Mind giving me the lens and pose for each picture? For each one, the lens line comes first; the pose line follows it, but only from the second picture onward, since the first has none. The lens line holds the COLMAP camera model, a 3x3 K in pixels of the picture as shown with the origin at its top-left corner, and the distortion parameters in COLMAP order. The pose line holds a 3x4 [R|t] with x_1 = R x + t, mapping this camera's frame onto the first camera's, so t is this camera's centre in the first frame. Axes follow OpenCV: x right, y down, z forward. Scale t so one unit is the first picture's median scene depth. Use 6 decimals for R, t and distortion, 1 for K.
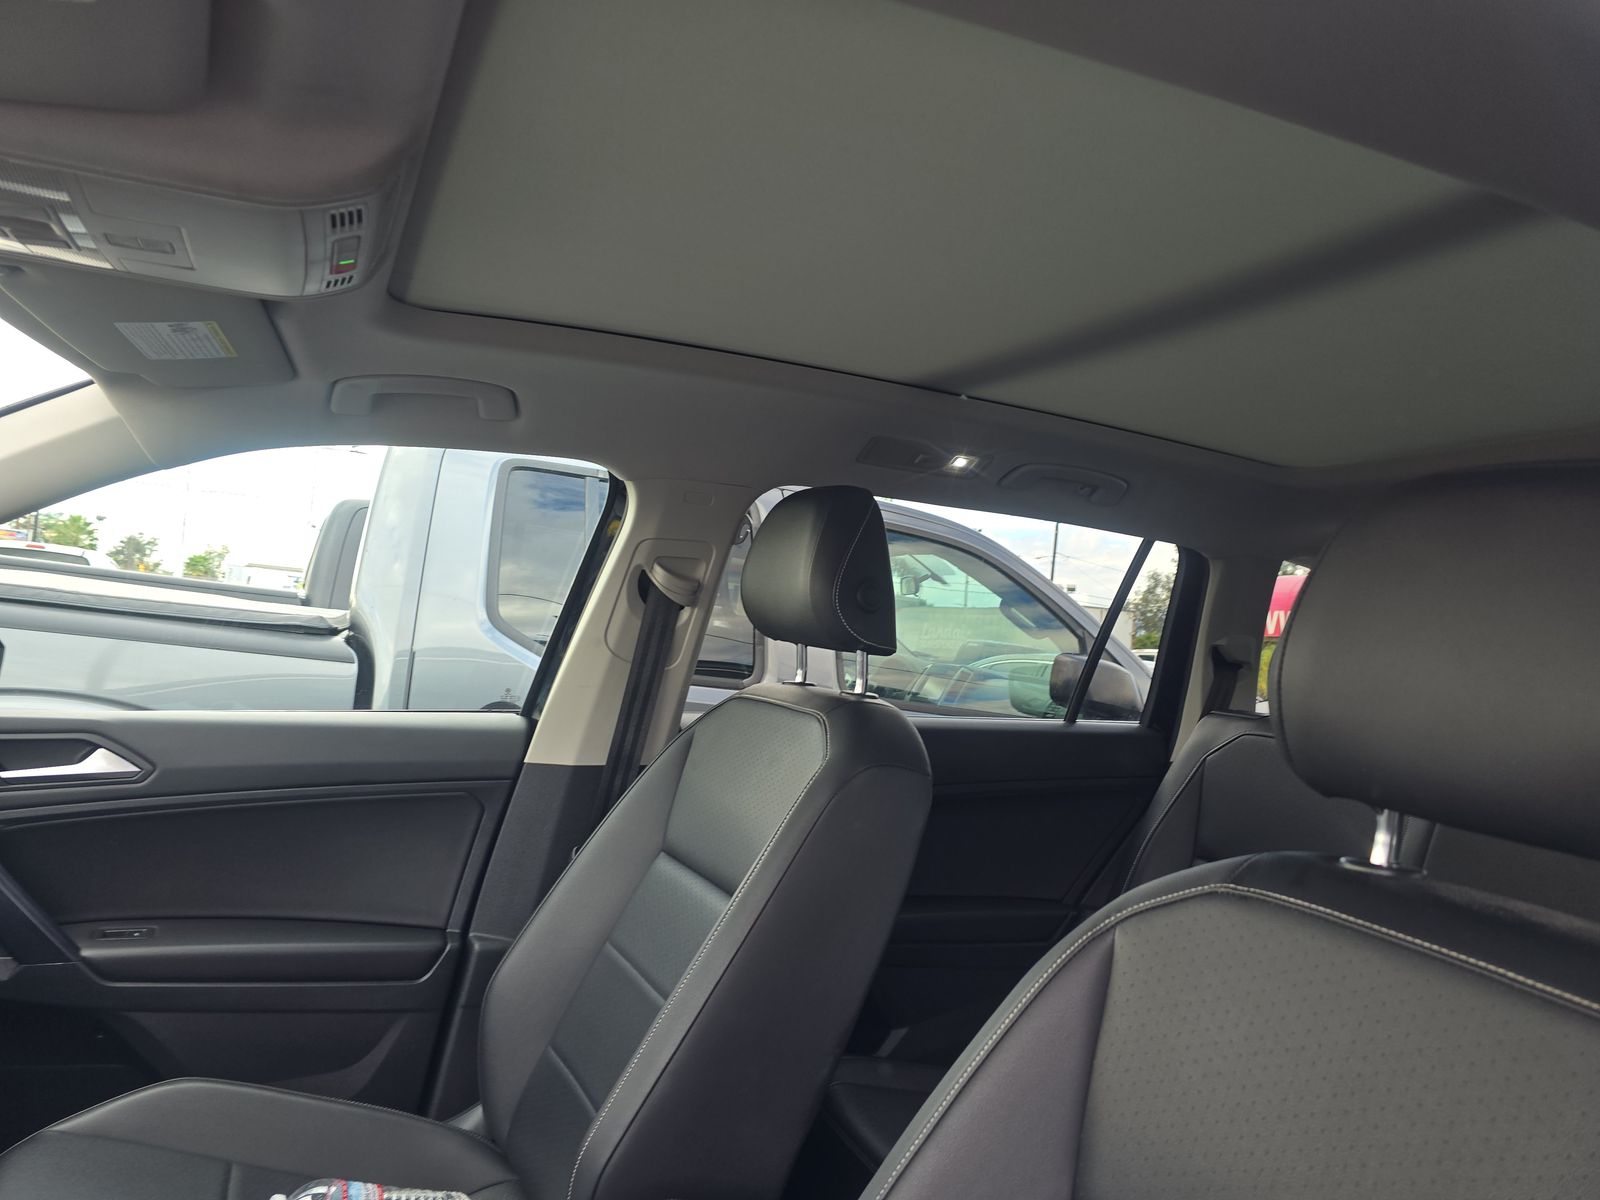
lens RADIAL K [[1051.9, 0, 872.1], [0, 1051.9, 602.8], [0, 0, 1]] dist [0.011069, -0.029564]
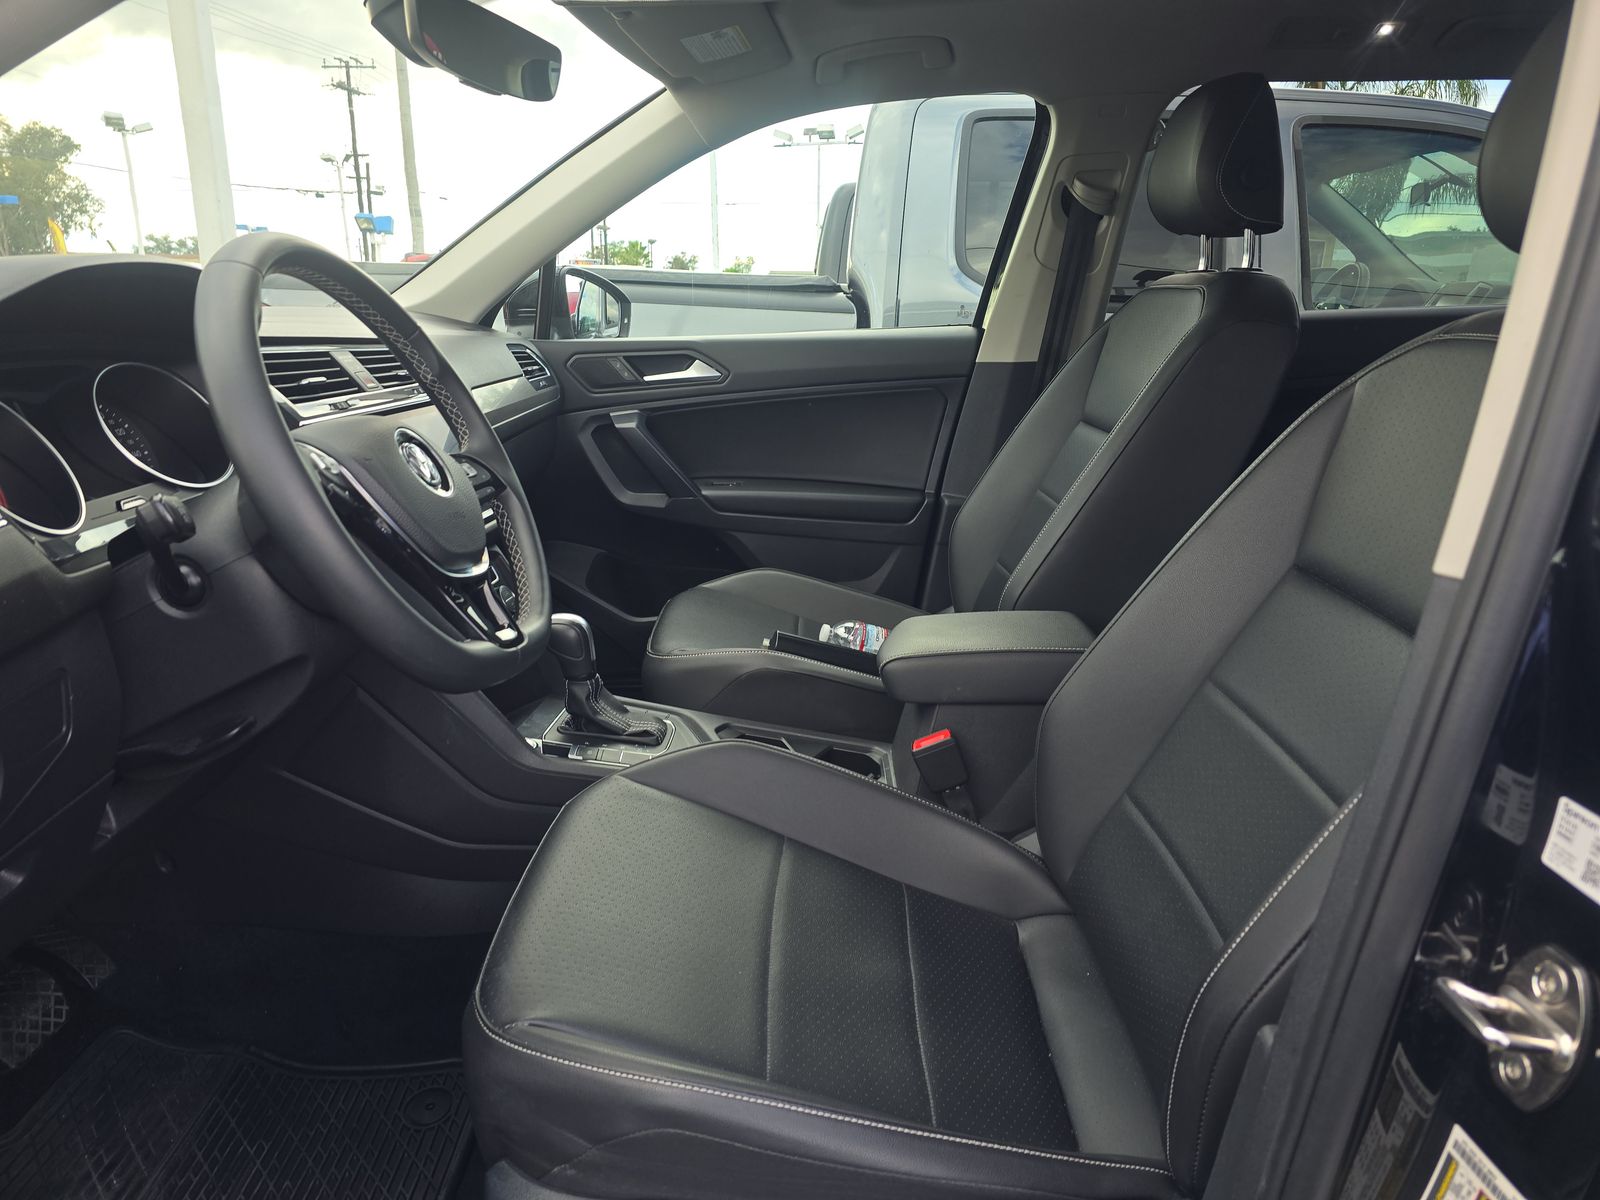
lens RADIAL K [[1081.3, 0, 800.0], [0, 1081.3, 600.0], [0, 0, 1]] dist [0.021971, -0.035193]
pose [[0.870262, 0.055192, -0.489488, 0.139652], [0.087907, 0.960350, 0.264574, 0.065551], [0.484682, -0.273278, 0.830905, -0.260754]]
